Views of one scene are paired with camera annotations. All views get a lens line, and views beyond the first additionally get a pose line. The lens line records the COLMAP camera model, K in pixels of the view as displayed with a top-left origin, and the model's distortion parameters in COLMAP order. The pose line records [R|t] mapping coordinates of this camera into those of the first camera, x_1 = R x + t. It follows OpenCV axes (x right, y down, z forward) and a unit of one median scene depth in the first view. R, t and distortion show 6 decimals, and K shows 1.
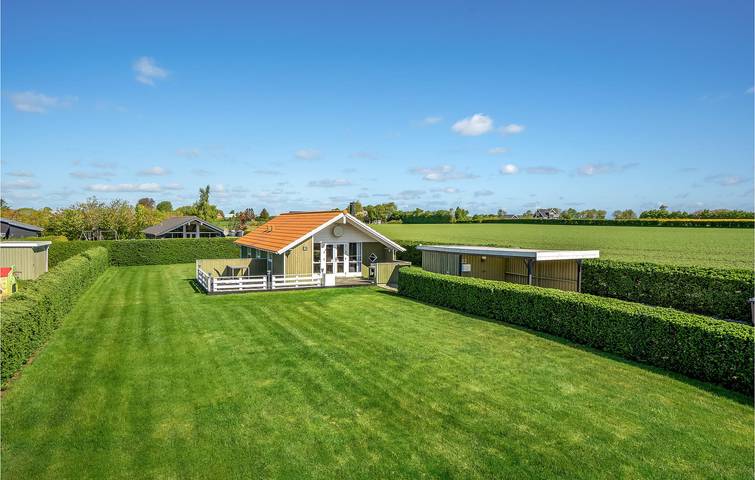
lens RADIAL K [[486.3, 0, 379.3], [0, 486.3, 241.6], [0, 0, 1]] dist [0.004864, 0.000299]
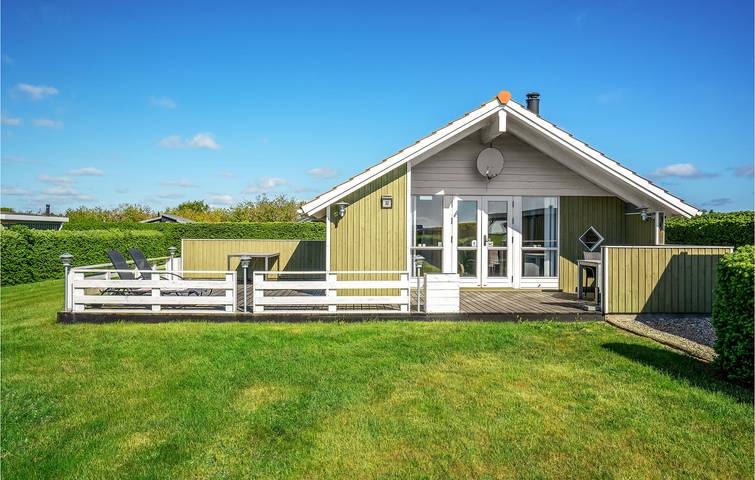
lens RADIAL K [[526.2, 0, 377.4], [0, 526.2, 237.8], [0, 0, 1]] dist [-0.019638, 0.013582]
pose [[0.920345, 0.002249, -0.391102, -0.007668], [-0.013806, 0.999547, -0.026741, 0.047925], [0.390865, 0.030010, 0.919959, 0.615404]]
